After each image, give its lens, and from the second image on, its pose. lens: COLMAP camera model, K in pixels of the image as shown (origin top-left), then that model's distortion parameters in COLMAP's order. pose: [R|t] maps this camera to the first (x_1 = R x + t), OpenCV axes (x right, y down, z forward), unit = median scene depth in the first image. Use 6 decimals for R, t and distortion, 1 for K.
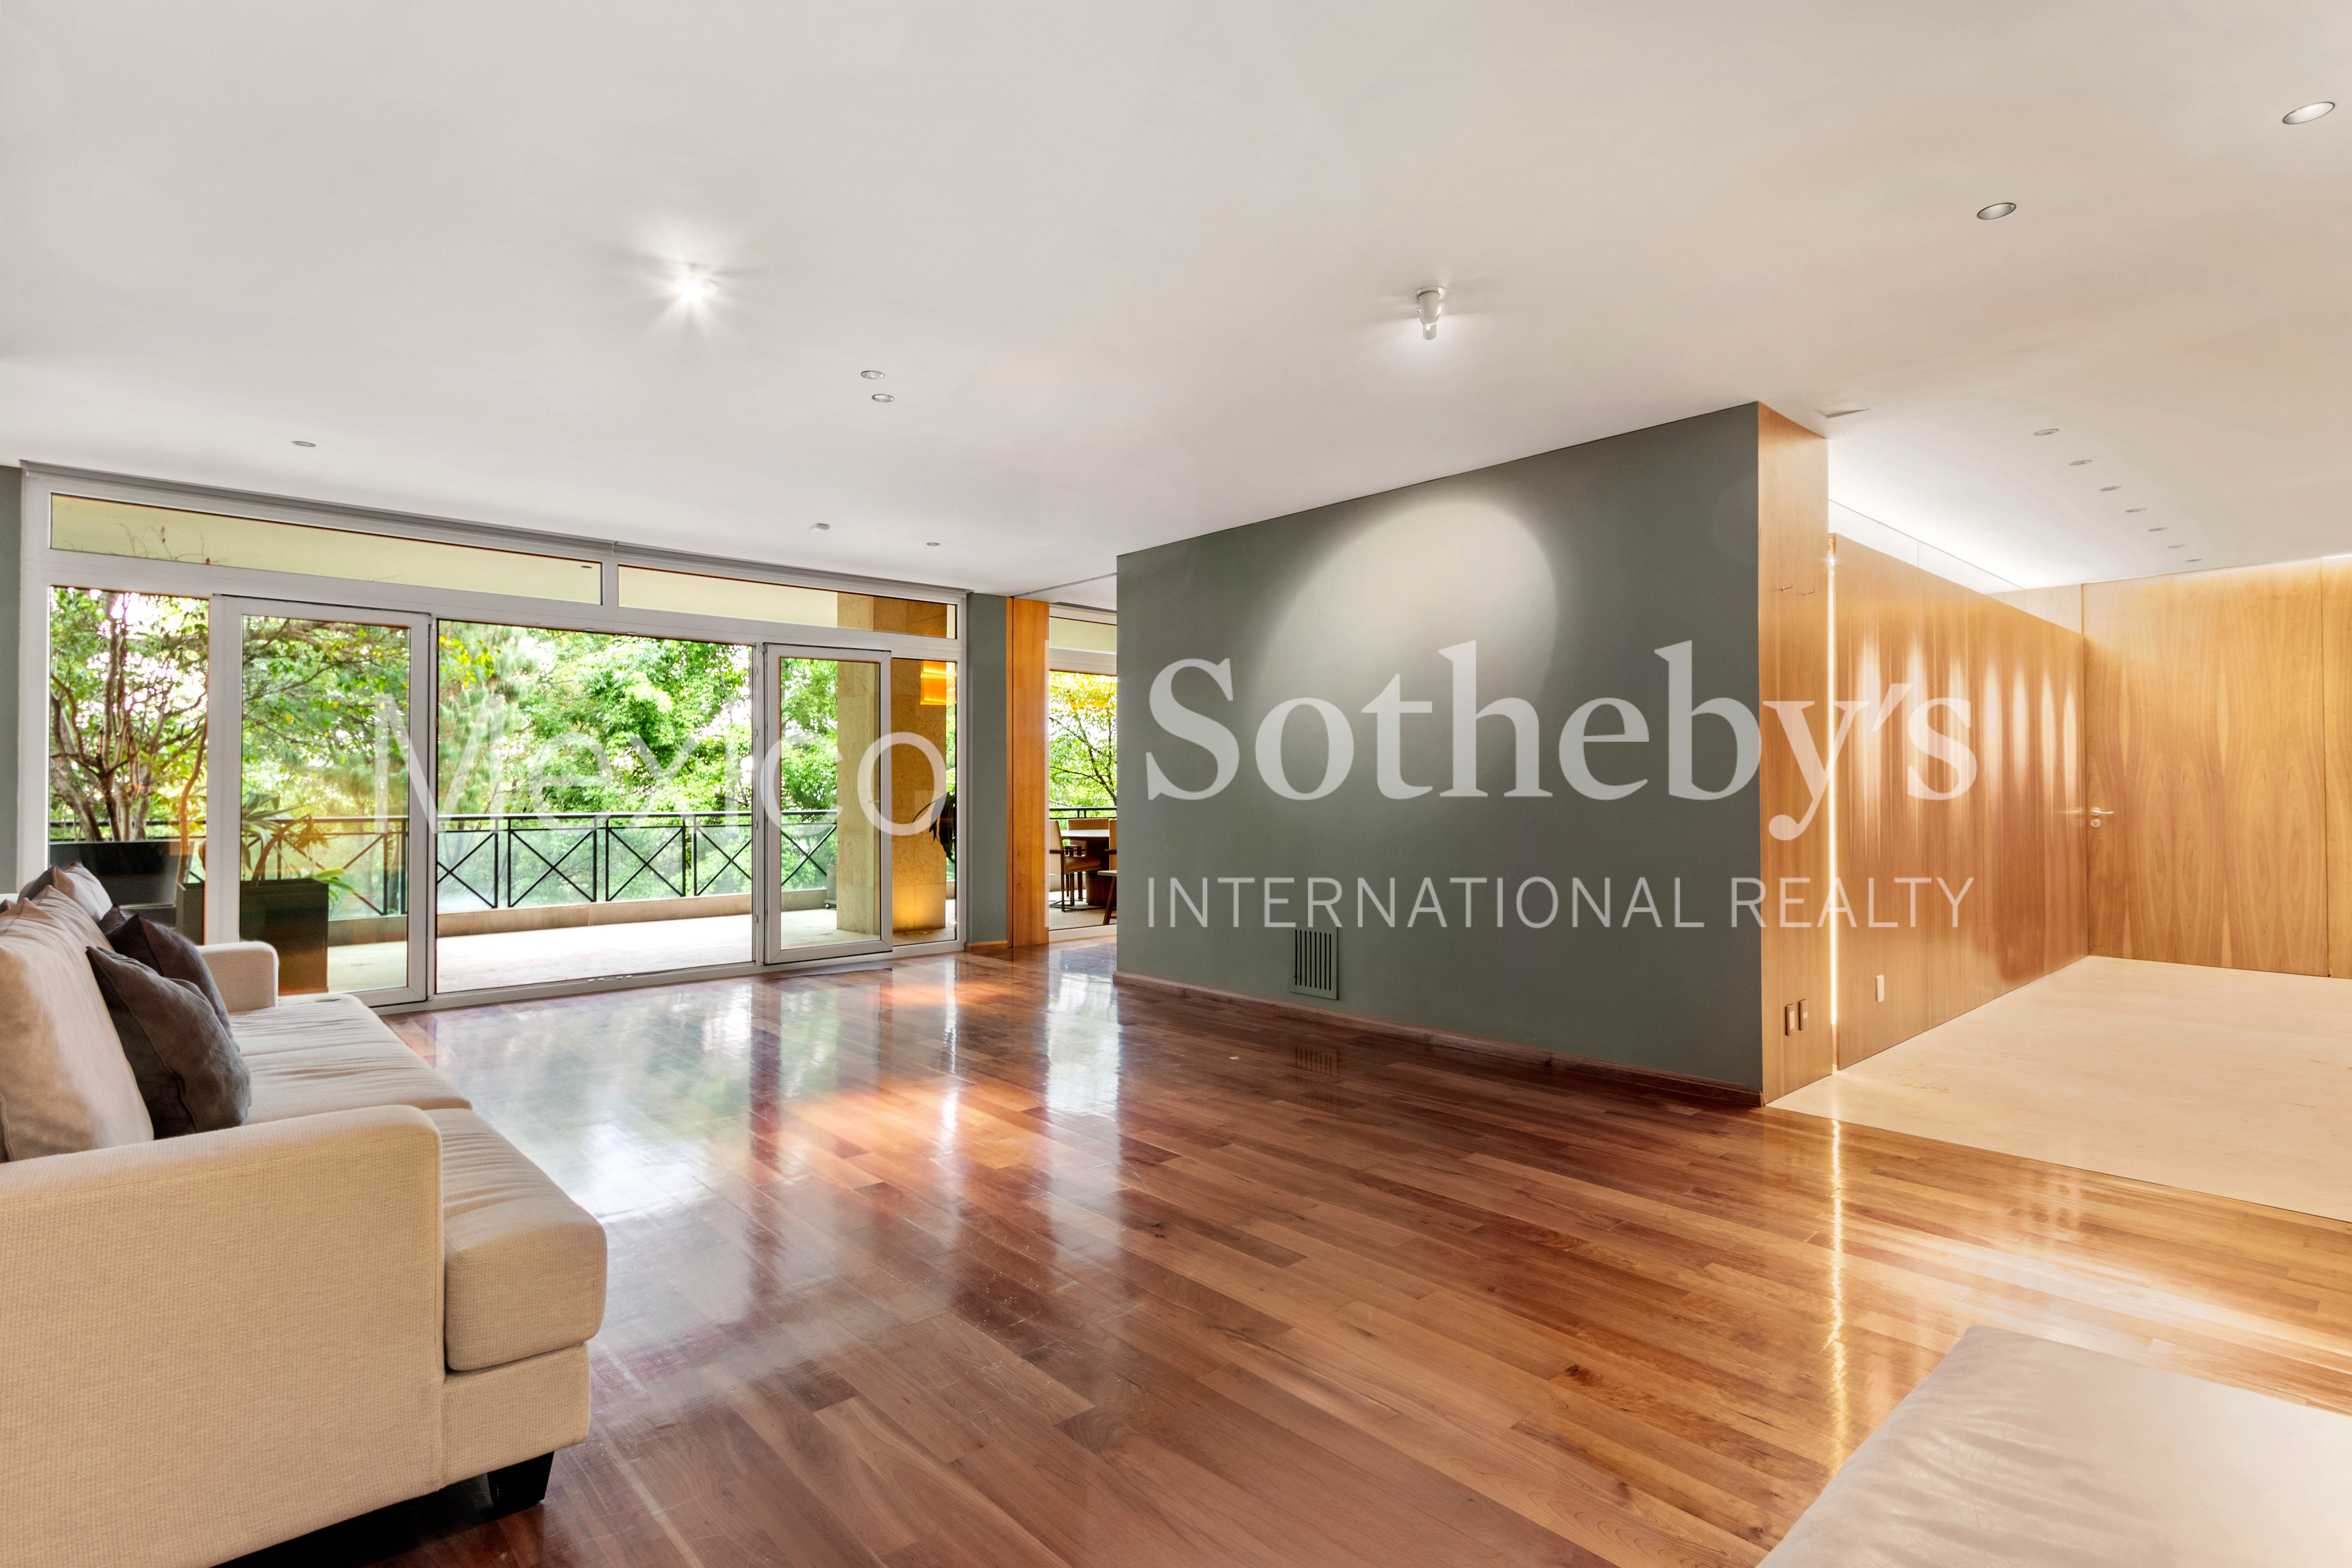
lens RADIAL K [[1126.9, 0, 1176.0], [0, 1126.9, 784.0], [0, 0, 1]] dist [0.001101, 0.000171]
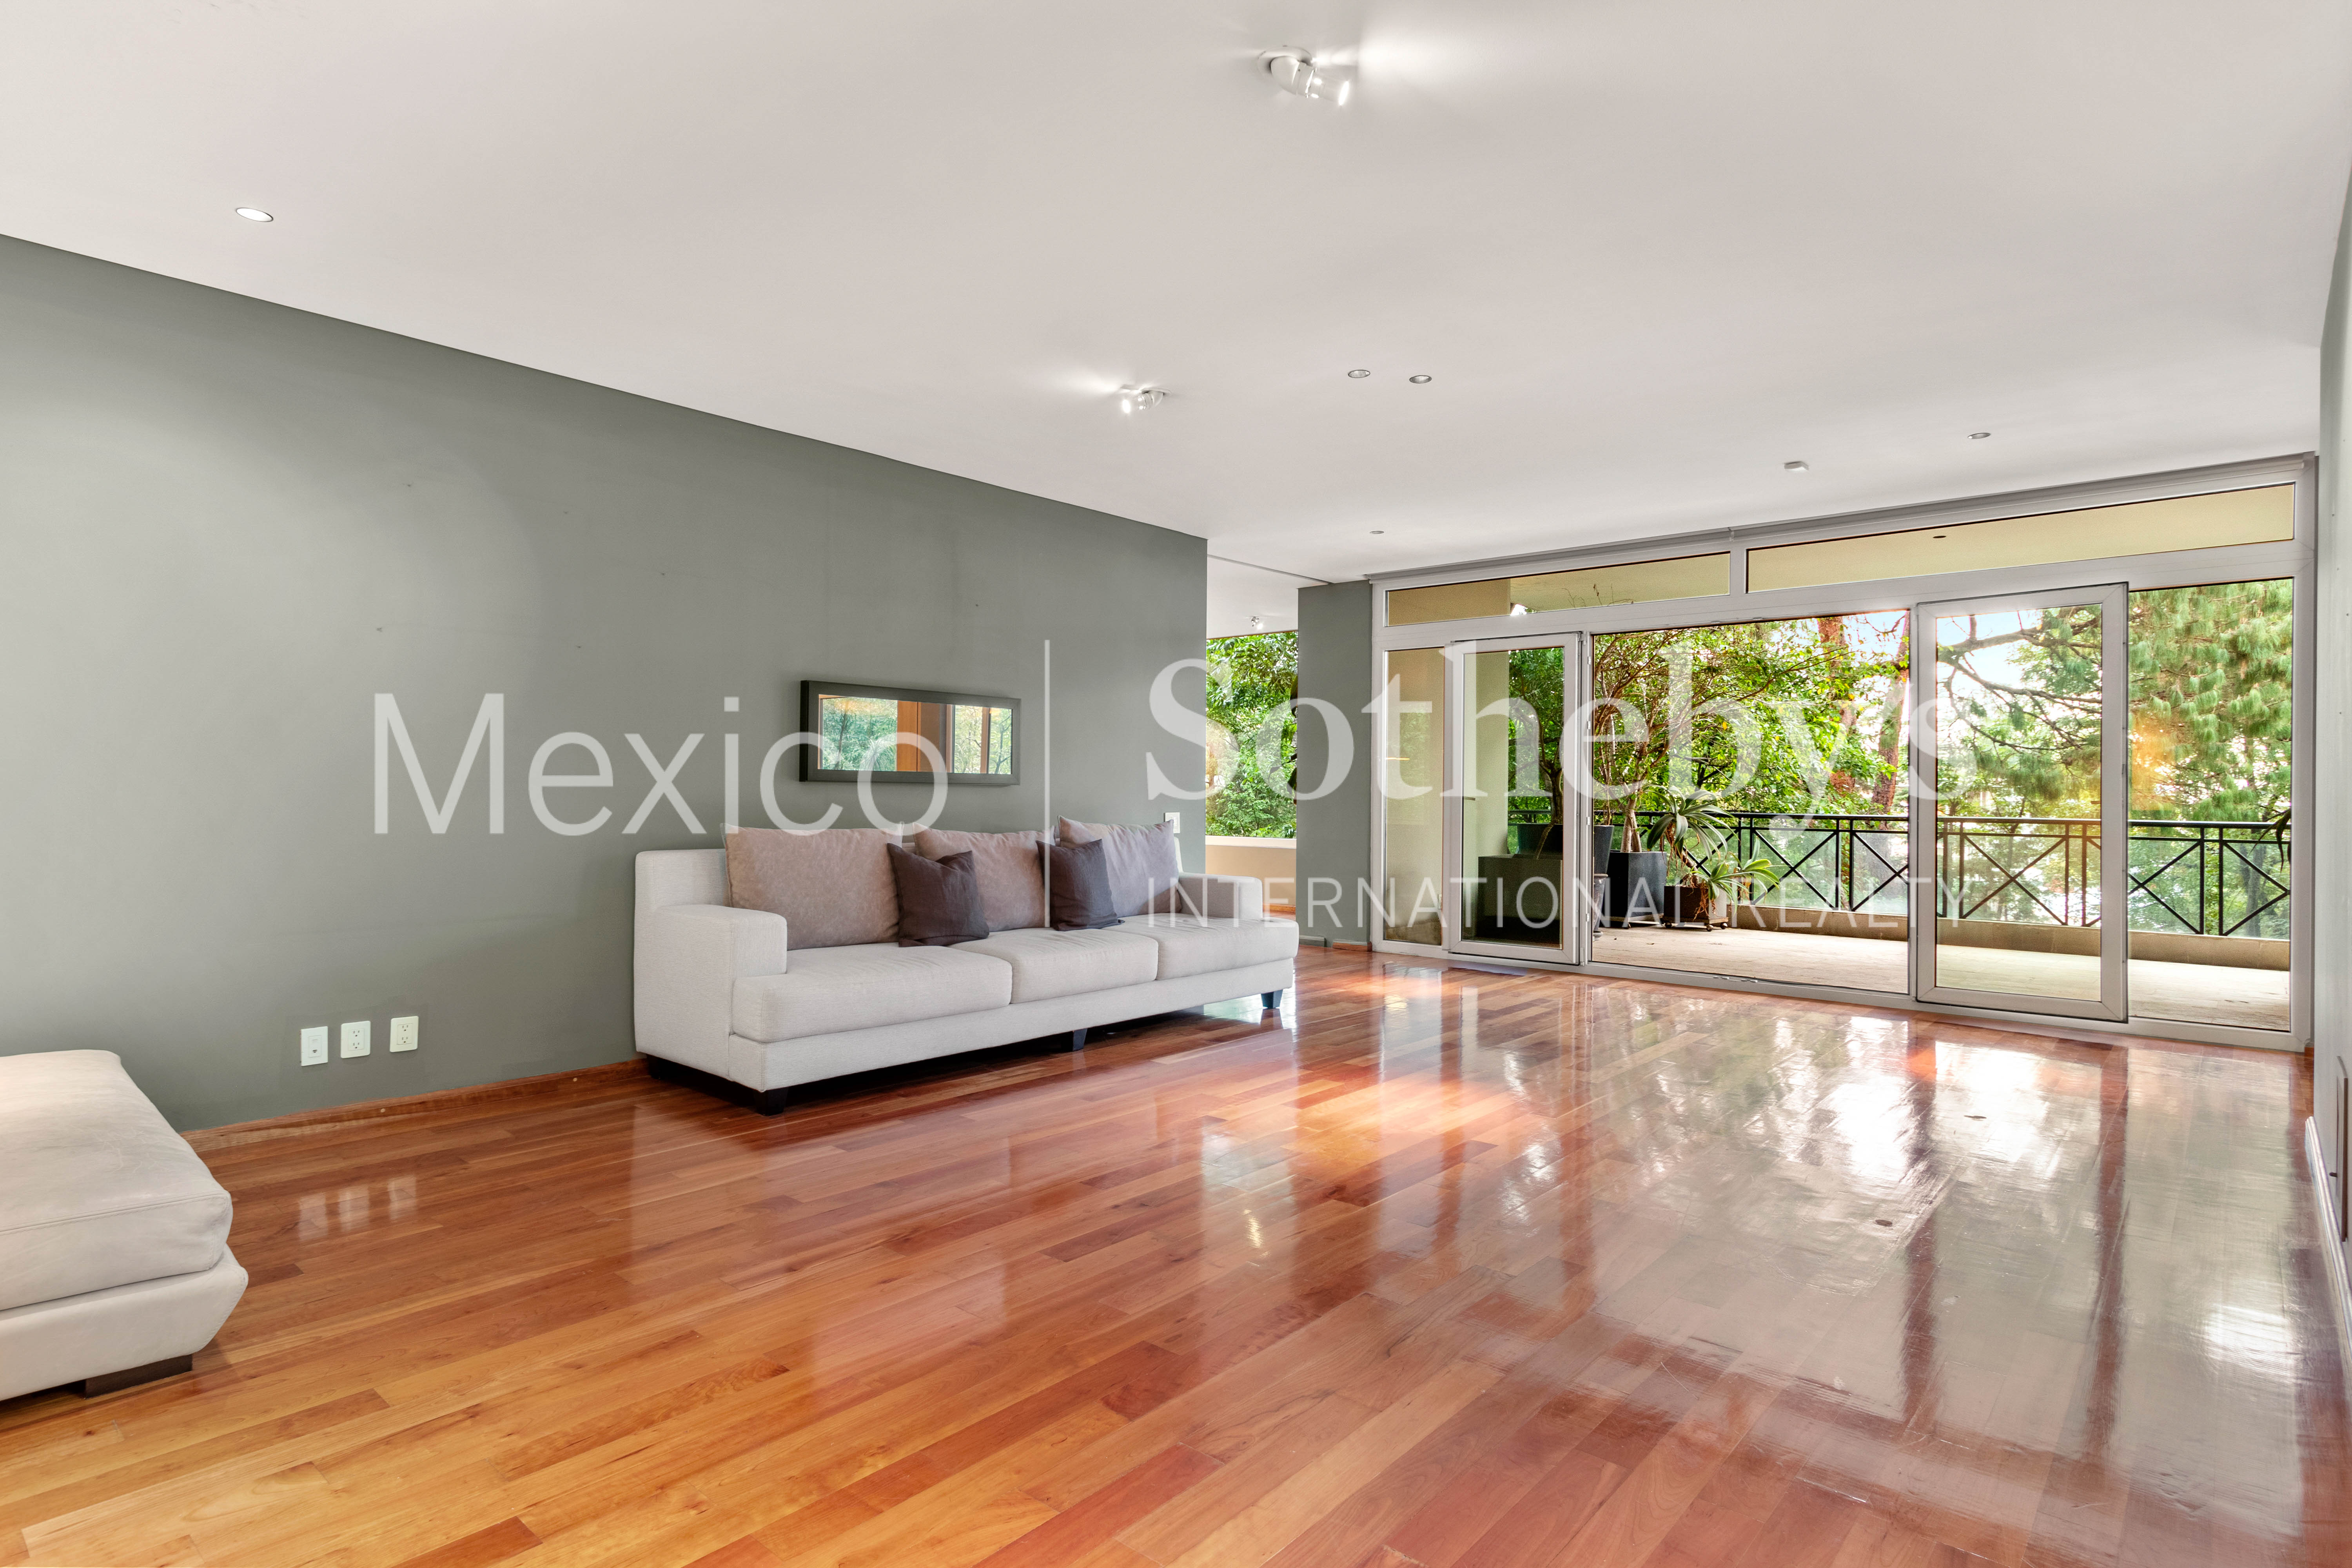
lens RADIAL K [[1134.4, 0, 1176.0], [0, 1134.4, 784.0], [0, 0, 1]] dist [0.034462, 0.000101]
pose [[0.158028, -0.001167, -0.987434, 0.382570], [-0.001591, 0.999998, -0.001437, 0.002304], [0.987433, 0.001799, 0.158026, 0.322536]]
